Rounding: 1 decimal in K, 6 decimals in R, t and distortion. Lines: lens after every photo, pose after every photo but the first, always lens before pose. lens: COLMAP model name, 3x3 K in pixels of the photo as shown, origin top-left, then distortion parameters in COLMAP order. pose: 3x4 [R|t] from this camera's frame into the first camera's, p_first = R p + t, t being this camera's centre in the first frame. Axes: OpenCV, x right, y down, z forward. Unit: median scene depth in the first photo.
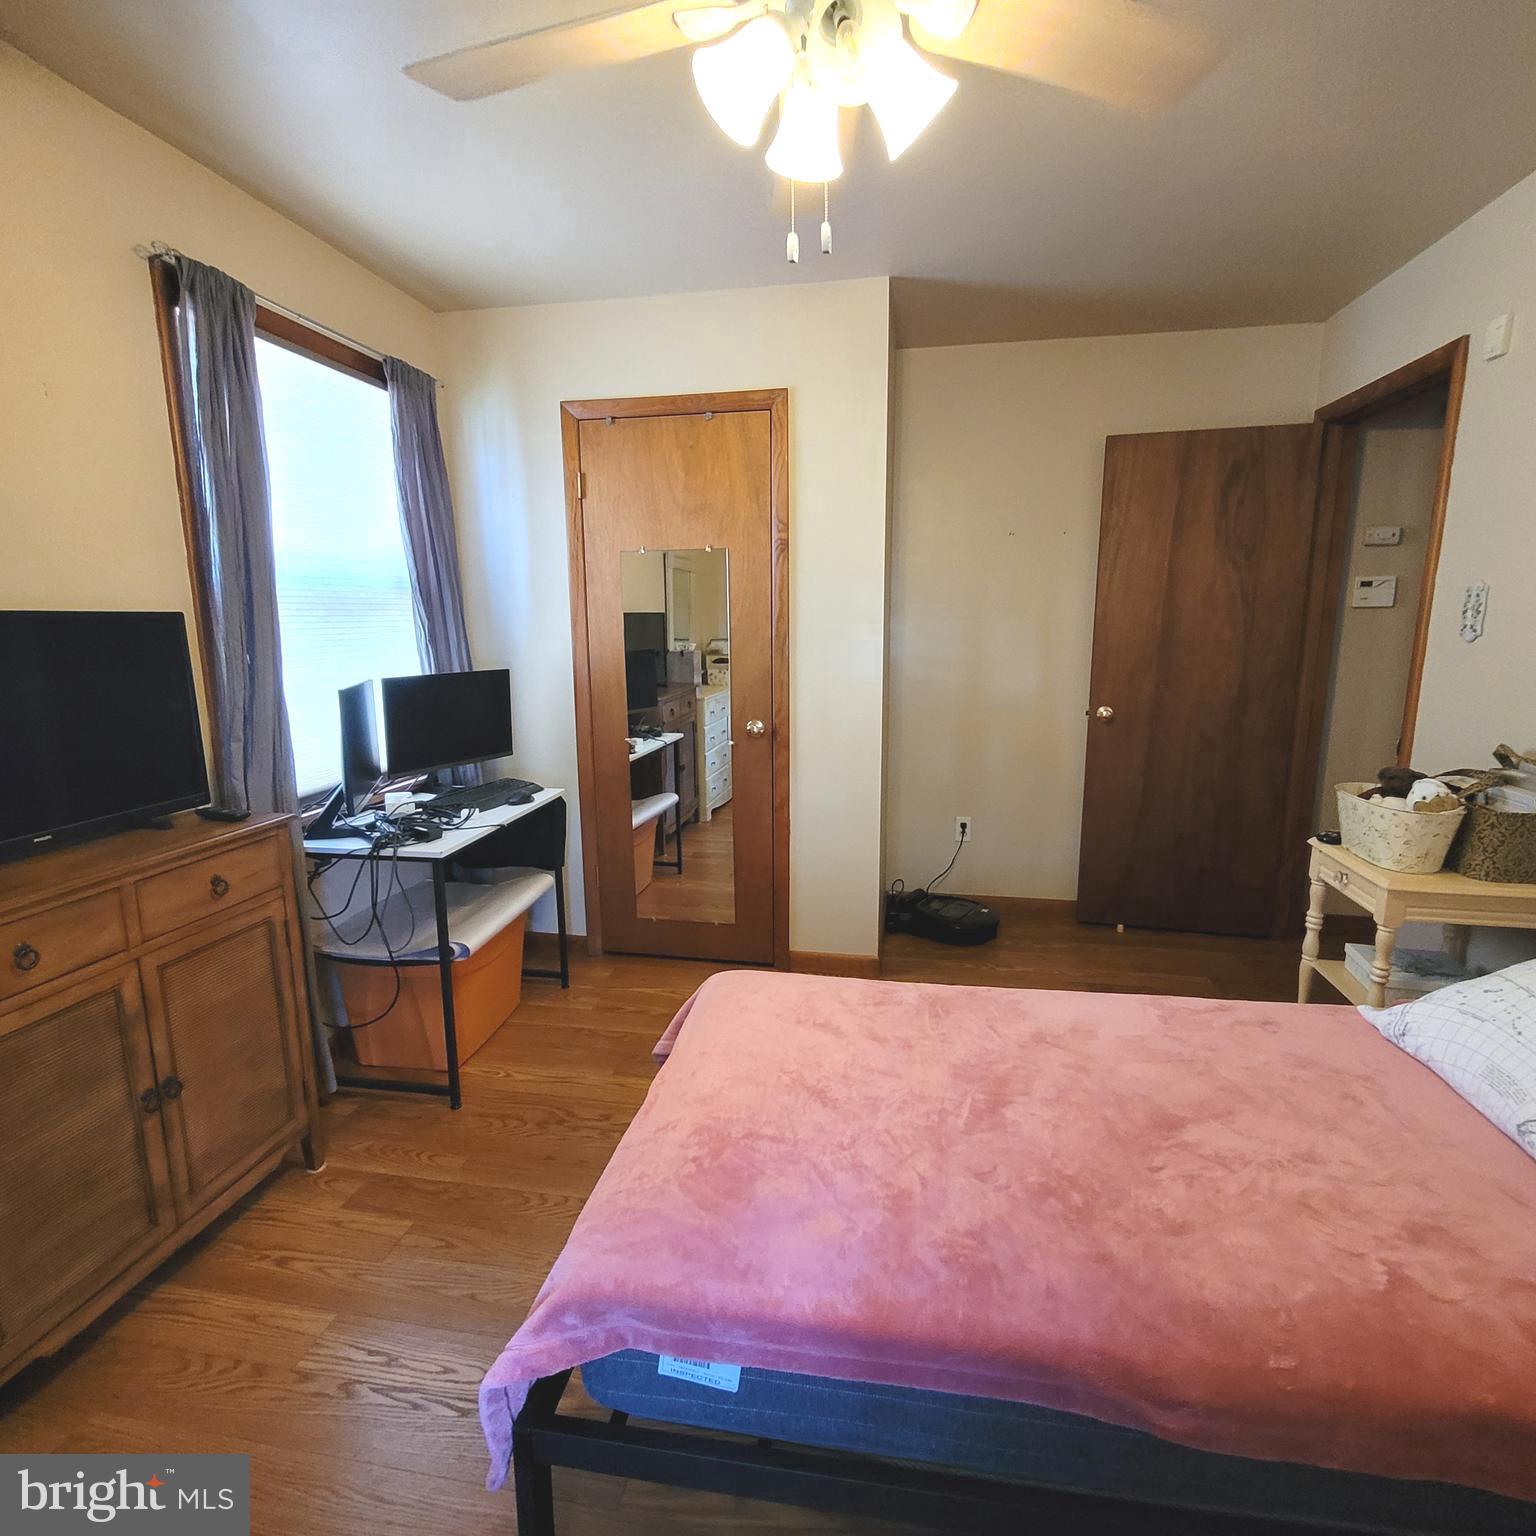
lens RADIAL K [[806.9, 0, 772.2], [0, 806.9, 765.4], [0, 0, 1]] dist [-0.000953, 0.000321]
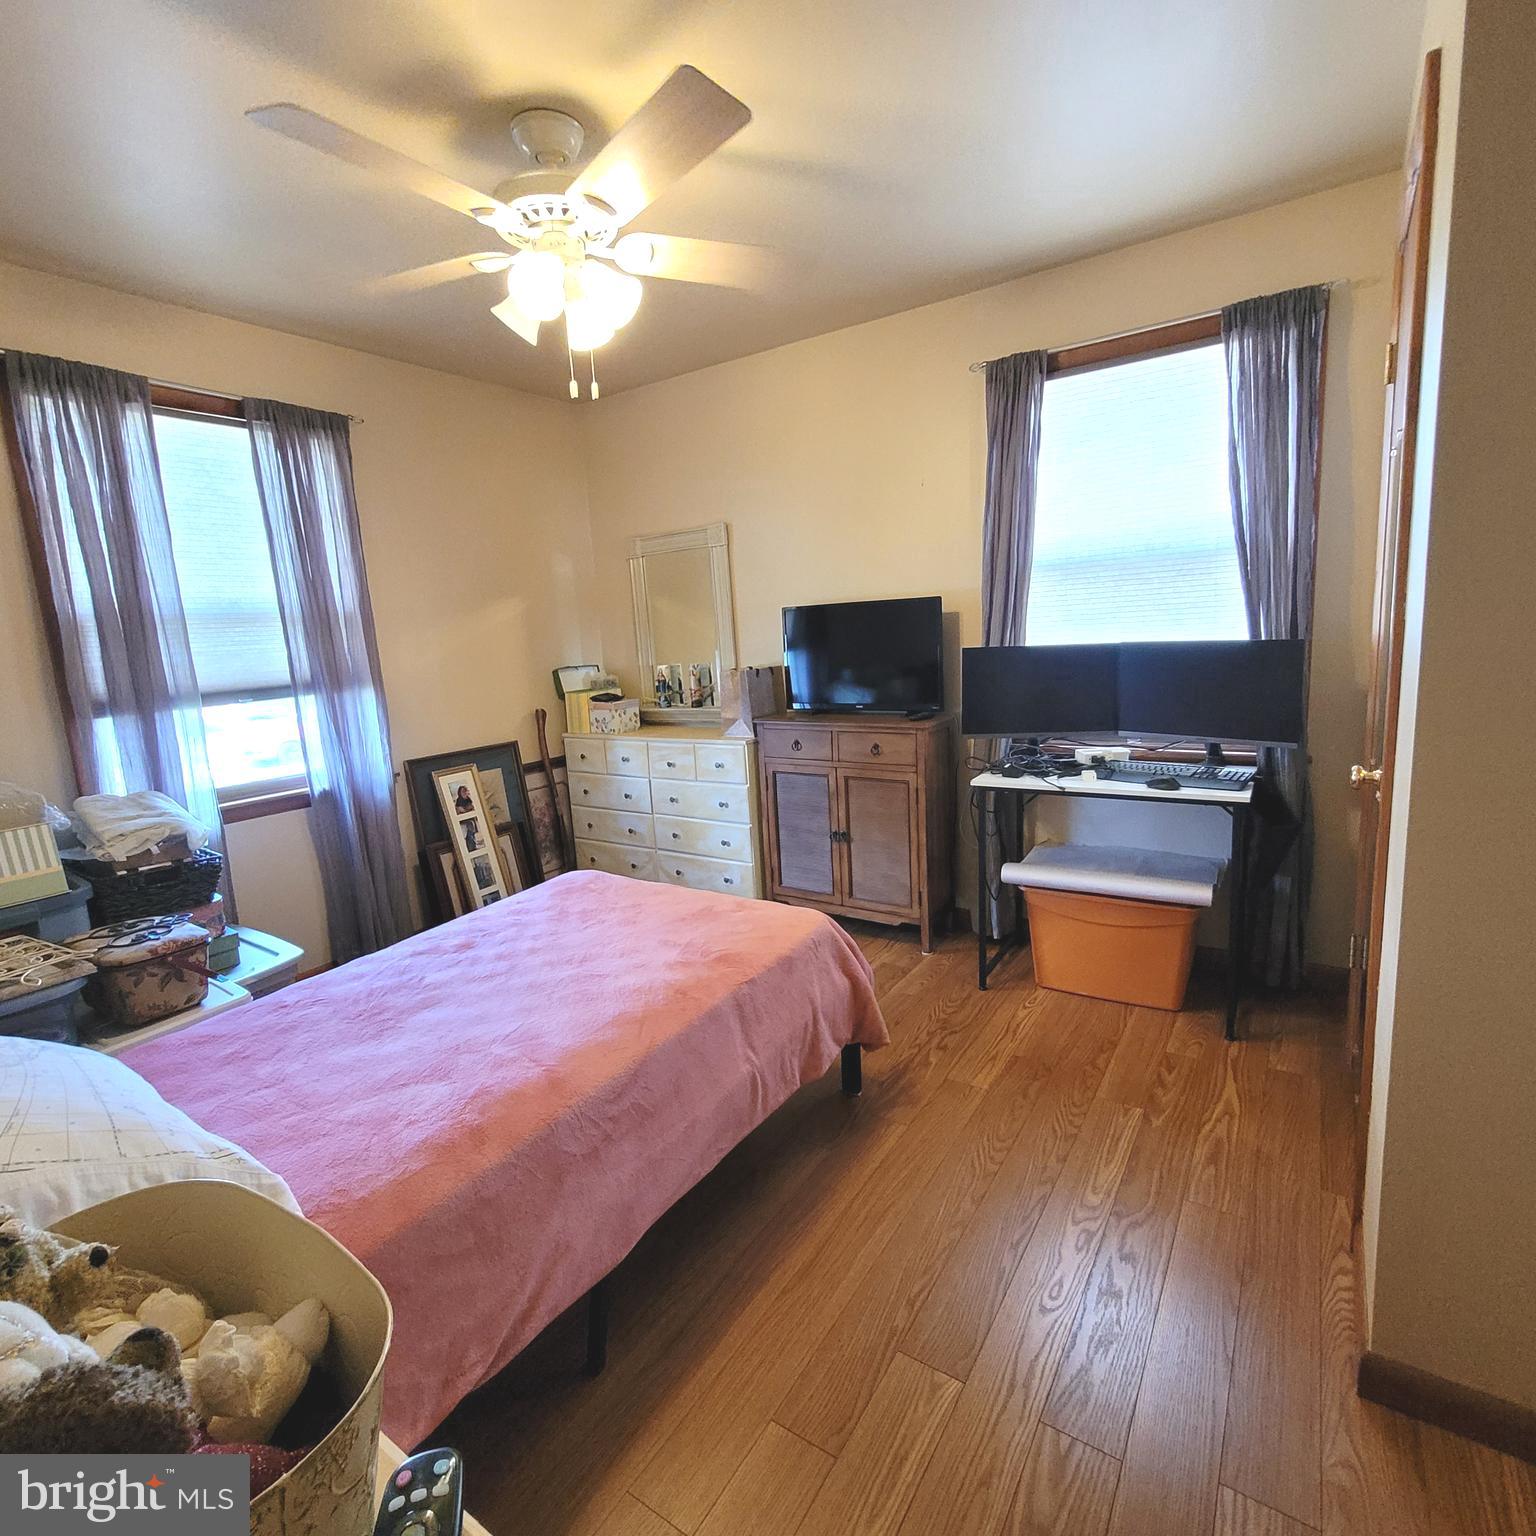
lens RADIAL K [[806.9, 0, 768.3], [0, 806.9, 763.0], [0, 0, 1]] dist [-0.000953, 0.000321]
pose [[-0.395265, 0.183824, -0.899986, 1.076280], [-0.107102, 0.963866, 0.243909, -0.244074], [0.912302, 0.192799, -0.361295, 1.457757]]
